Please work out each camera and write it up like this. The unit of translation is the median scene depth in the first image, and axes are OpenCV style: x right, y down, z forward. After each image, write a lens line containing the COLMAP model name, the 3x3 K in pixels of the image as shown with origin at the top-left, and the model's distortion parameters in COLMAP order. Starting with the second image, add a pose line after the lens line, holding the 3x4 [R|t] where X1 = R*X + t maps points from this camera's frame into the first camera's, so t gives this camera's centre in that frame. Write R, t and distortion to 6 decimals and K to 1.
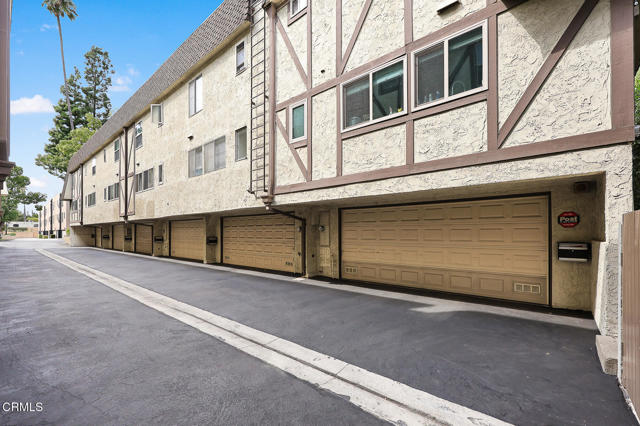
lens RADIAL K [[274.1, 0, 316.5], [0, 274.1, 232.9], [0, 0, 1]] dist [-0.010260, 0.000487]
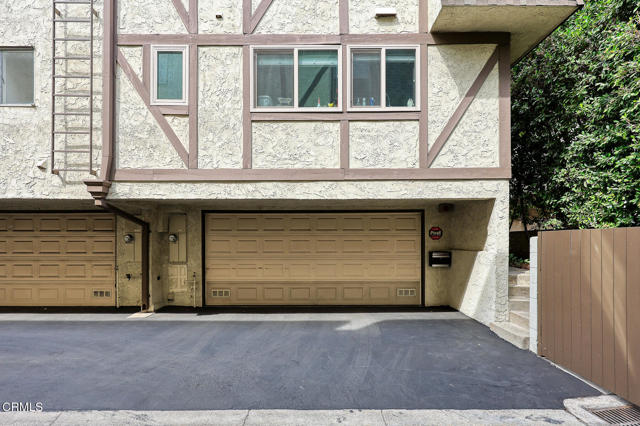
lens RADIAL K [[312.3, 0, 310.9], [0, 312.3, 242.9], [0, 0, 1]] dist [-0.001686, -0.000615]
pose [[0.753869, 0.000963, 0.657024, -0.377521], [0.000038, 0.999999, -0.001509, -0.003676], [-0.657024, 0.001162, 0.753869, 0.266599]]
